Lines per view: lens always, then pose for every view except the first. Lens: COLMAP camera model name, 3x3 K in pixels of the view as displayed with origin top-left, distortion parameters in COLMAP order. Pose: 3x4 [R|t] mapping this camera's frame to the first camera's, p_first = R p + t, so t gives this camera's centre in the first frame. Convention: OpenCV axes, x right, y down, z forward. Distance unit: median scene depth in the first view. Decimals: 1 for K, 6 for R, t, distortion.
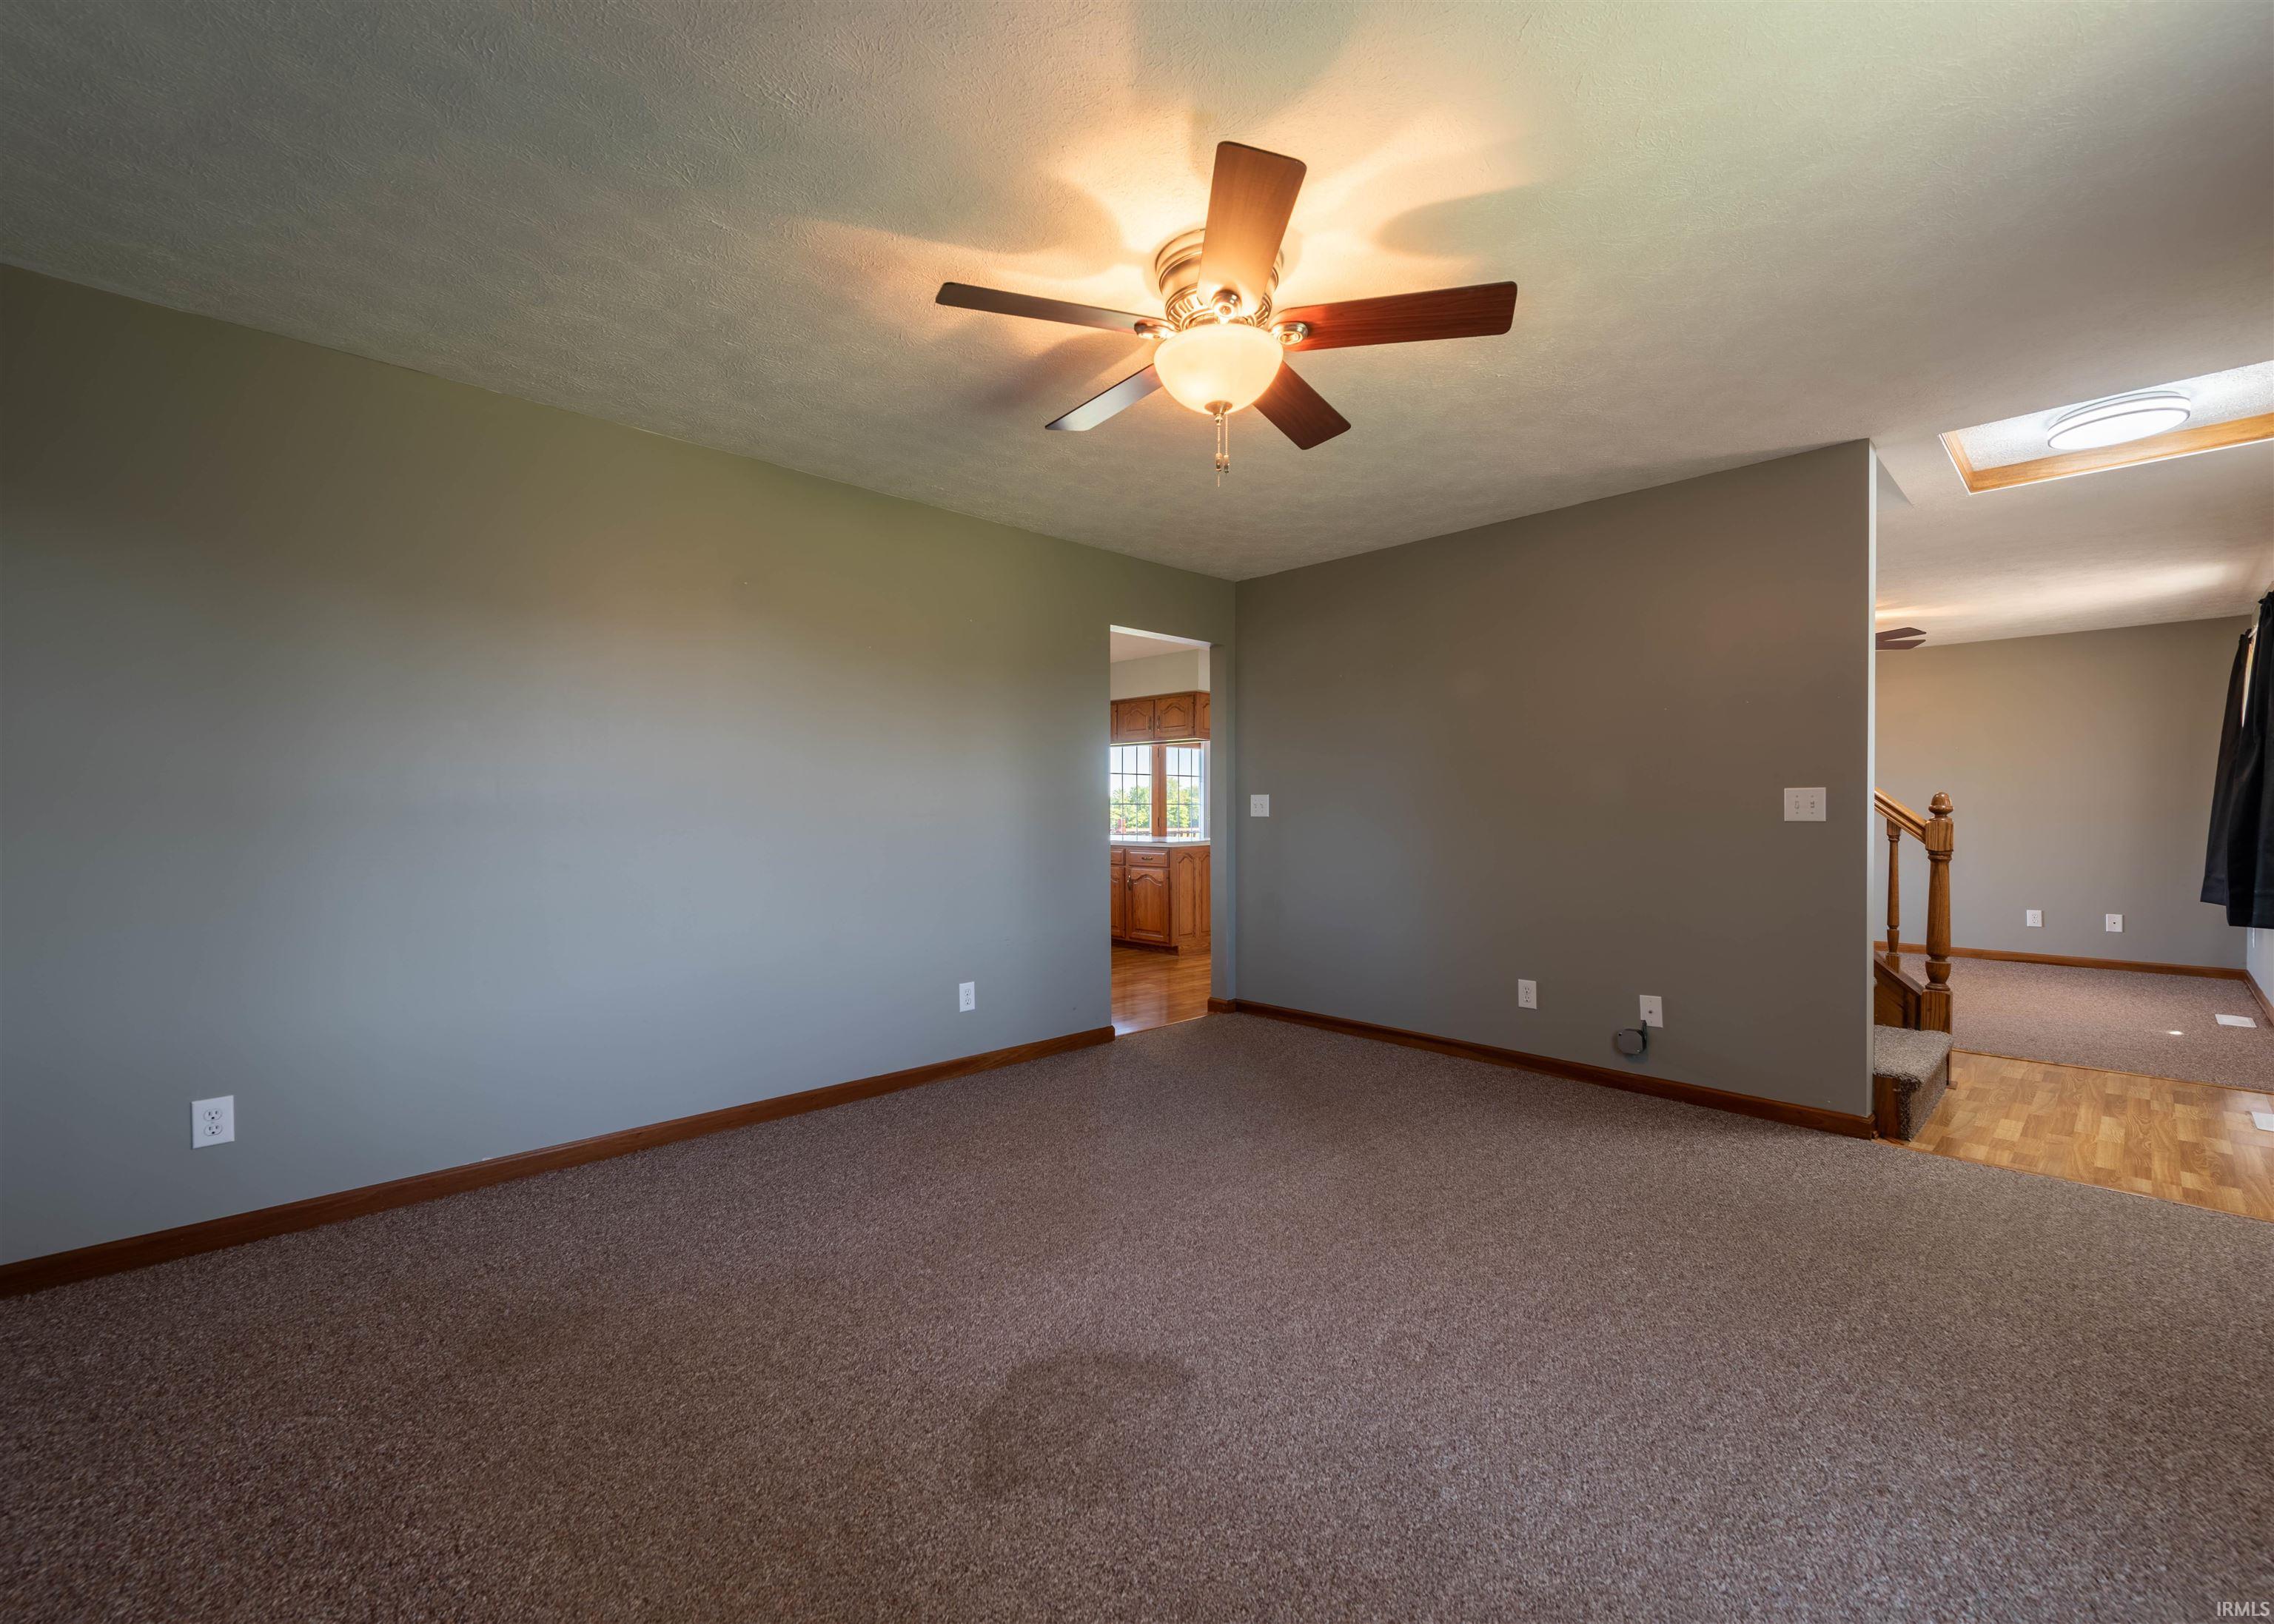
lens RADIAL K [[949.7, 0, 1160.1], [0, 949.7, 823.9], [0, 0, 1]] dist [-0.000735, -0.000455]
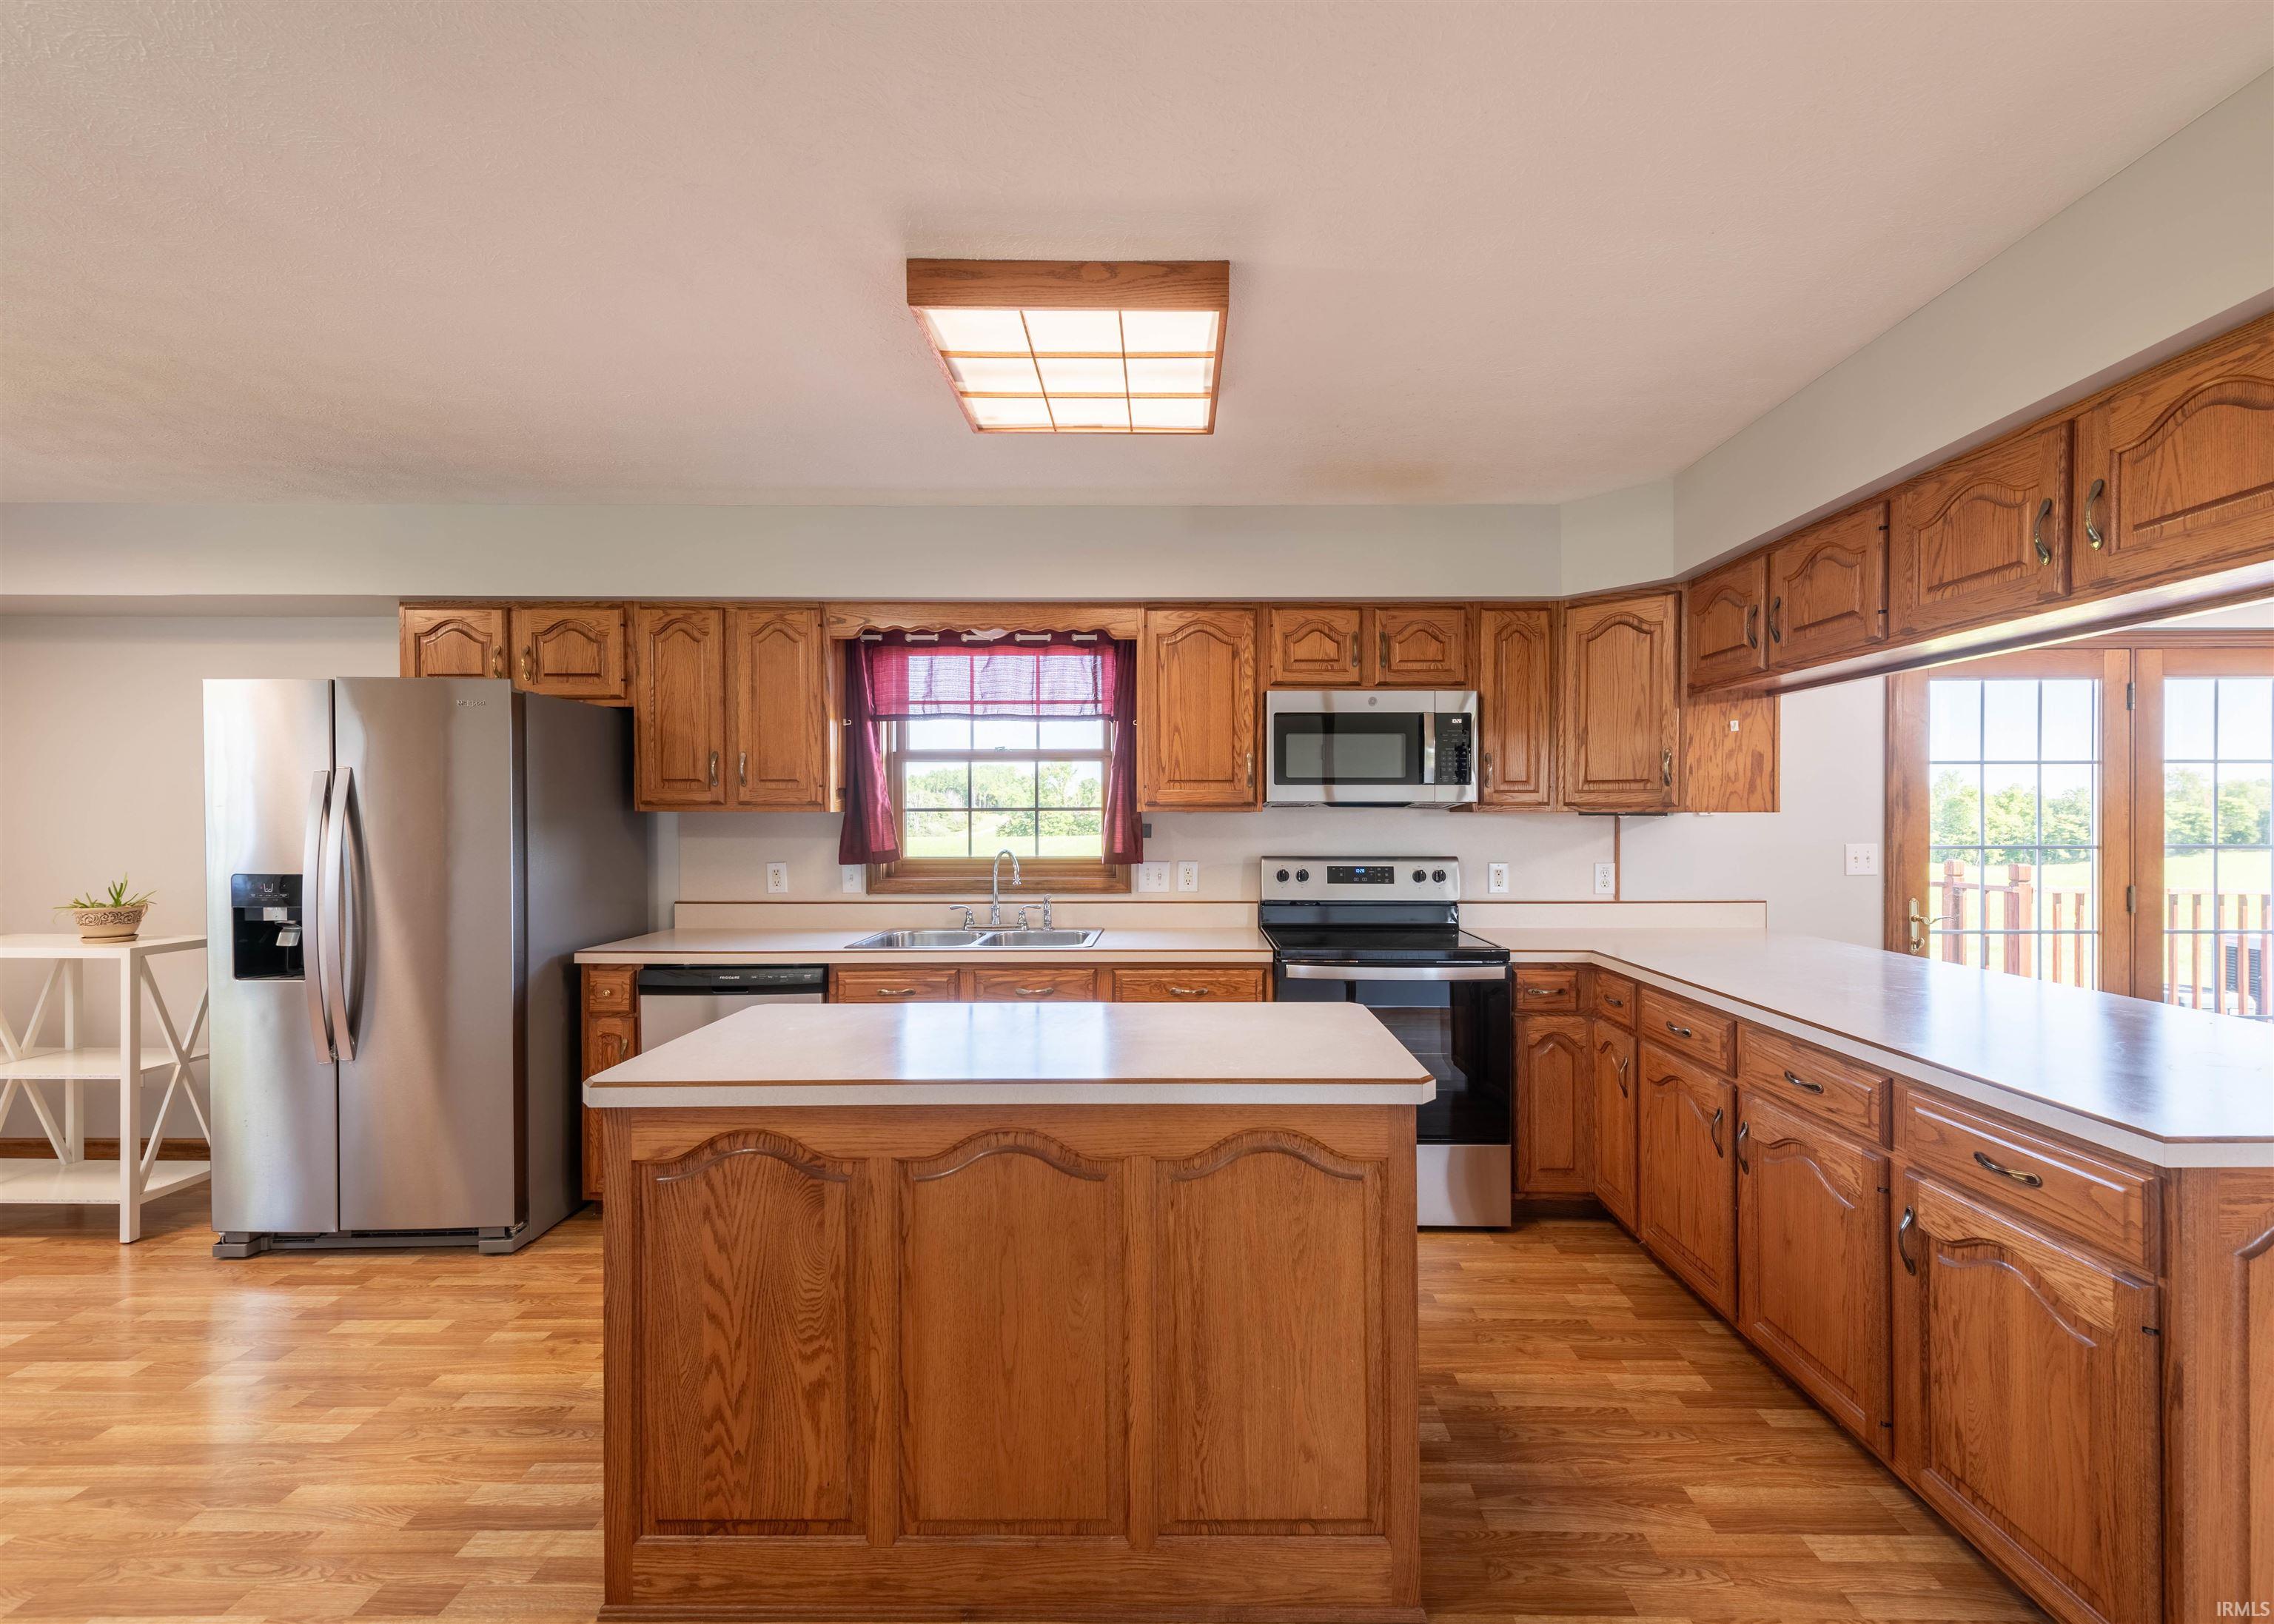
lens RADIAL K [[949.7, 0, 1160.1], [0, 949.7, 823.9], [0, 0, 1]] dist [-0.000735, -0.000455]
pose [[0.711031, 0.013184, -0.703037, -0.002112], [-0.020079, 0.999797, -0.001558, -0.126506], [0.702874, 0.015224, 0.711151, 2.382356]]
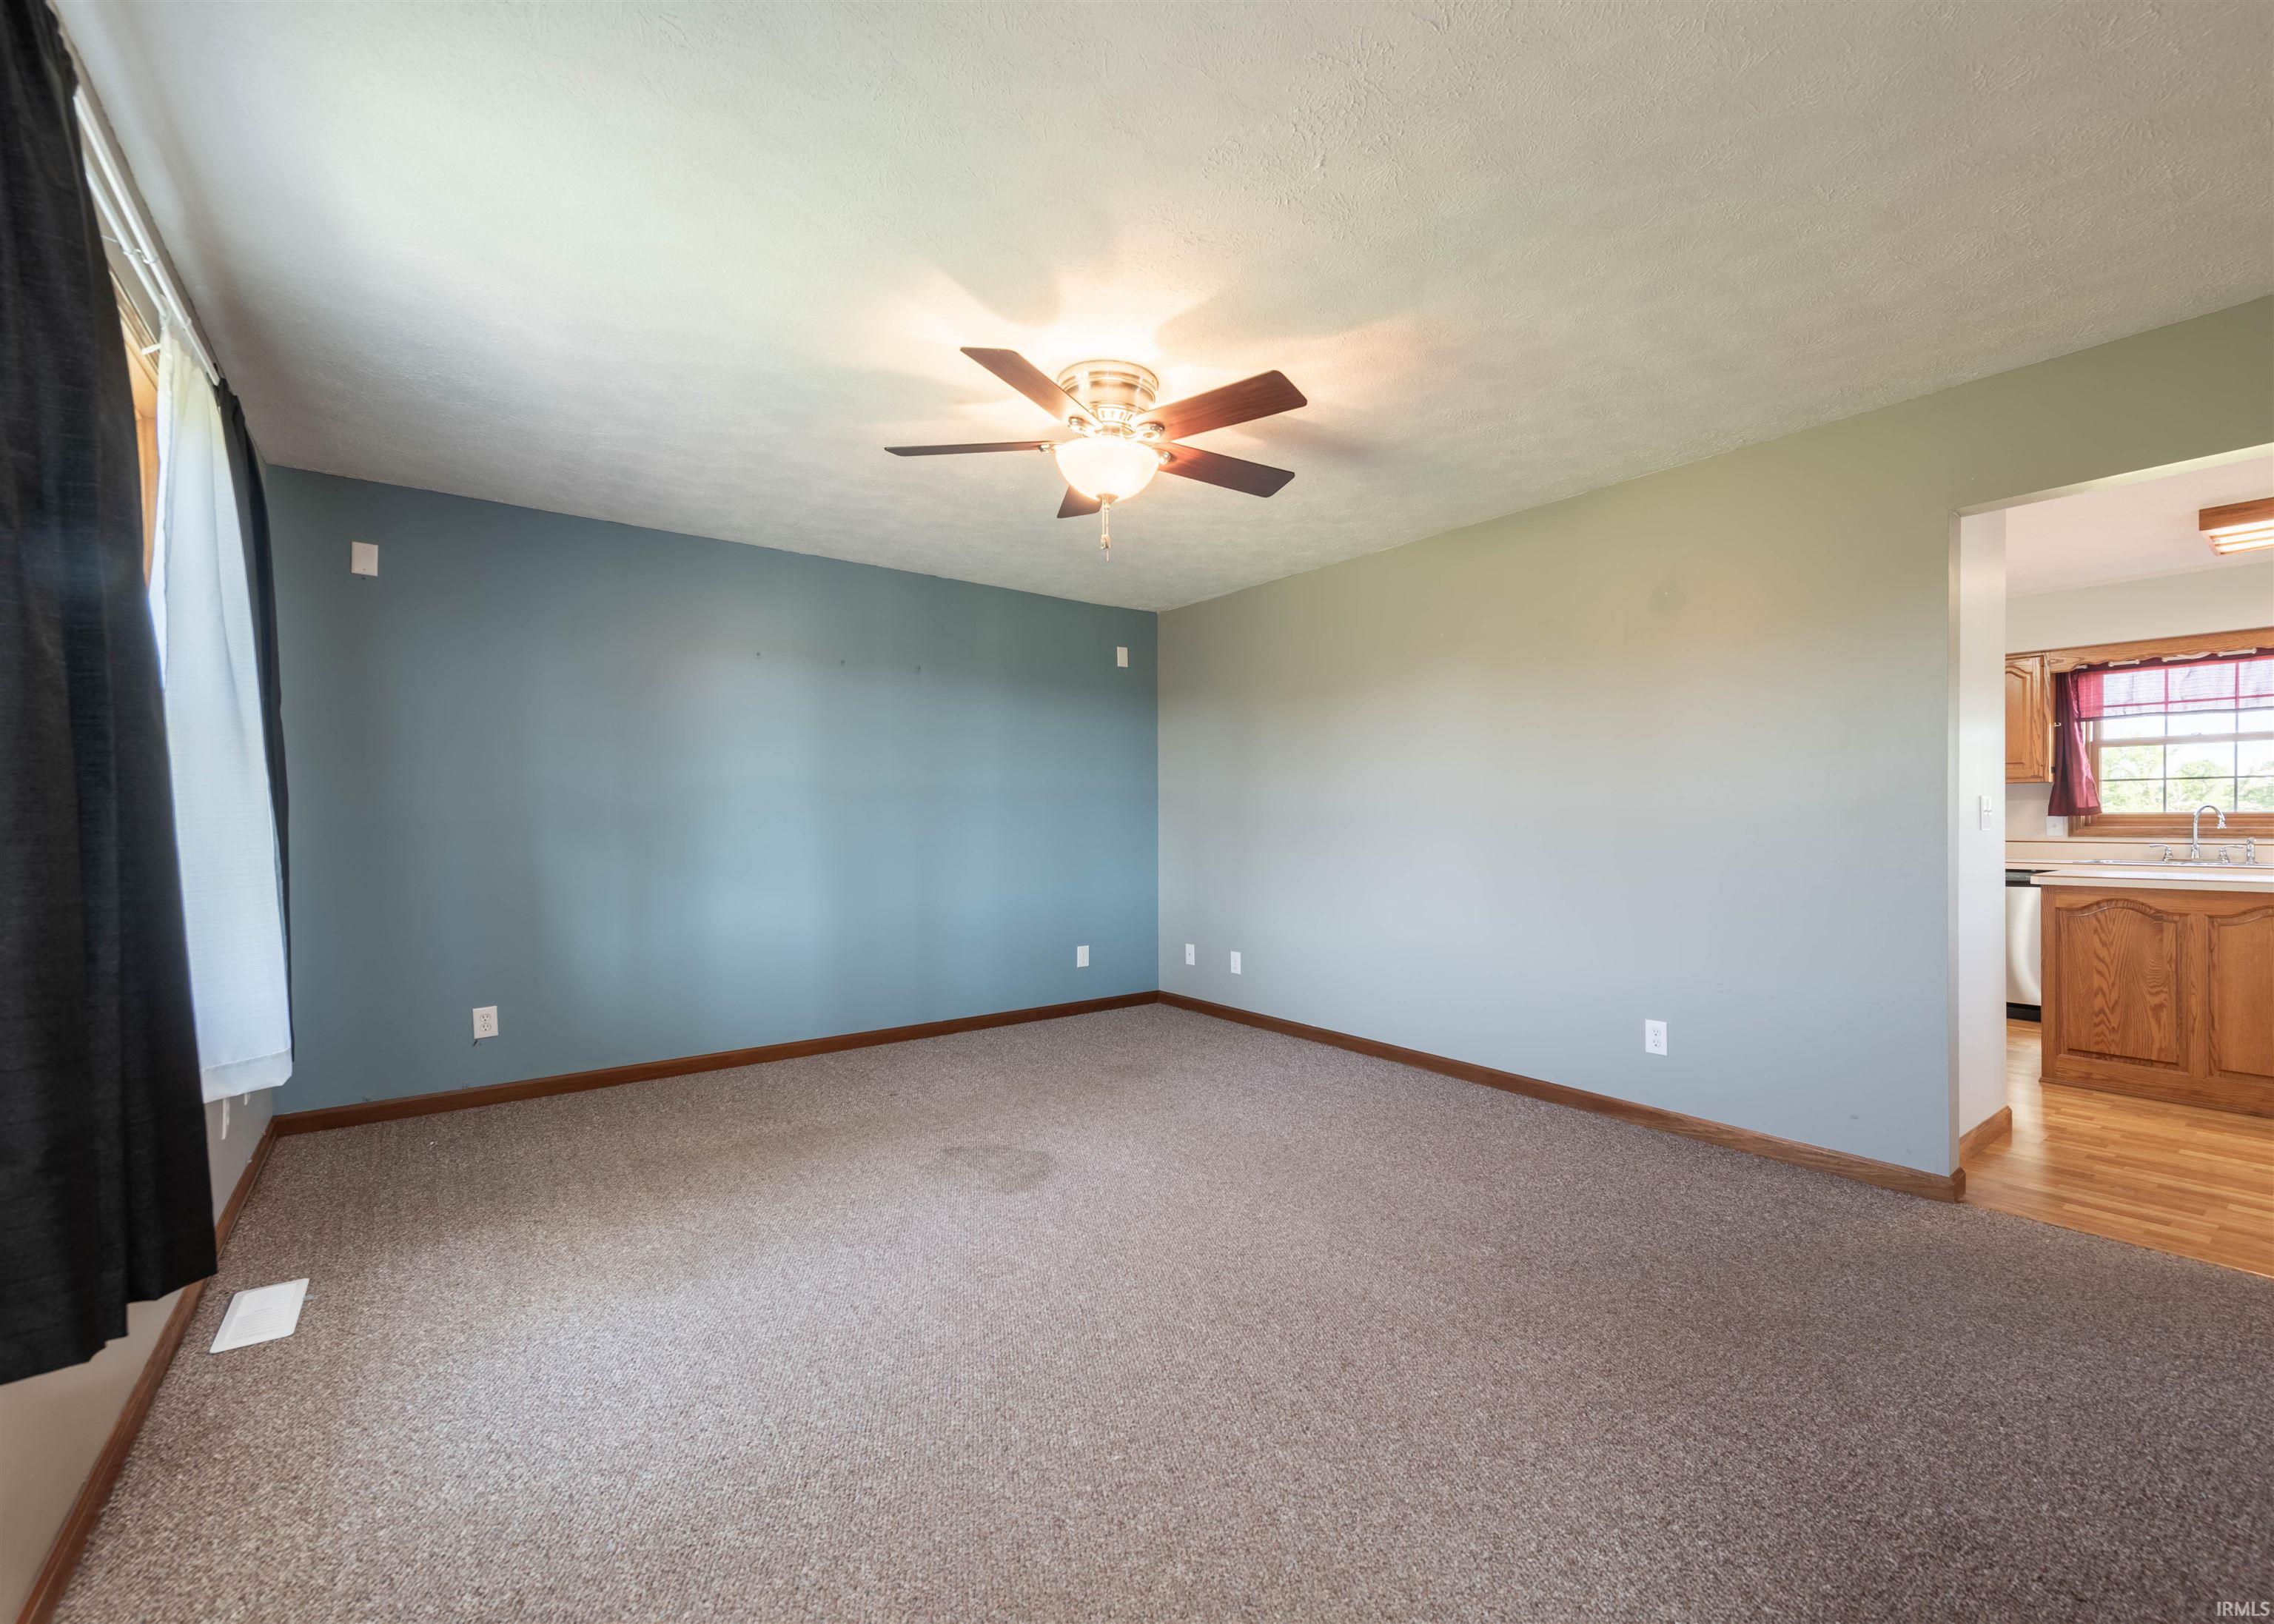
lens RADIAL K [[949.7, 0, 1160.1], [0, 949.7, 823.9], [0, 0, 1]] dist [-0.000735, -0.000455]
pose [[-0.111417, 0.014255, -0.993671, 1.204710], [-0.018609, 0.999692, 0.016428, -0.028076], [0.993599, 0.020321, -0.111118, 1.121609]]
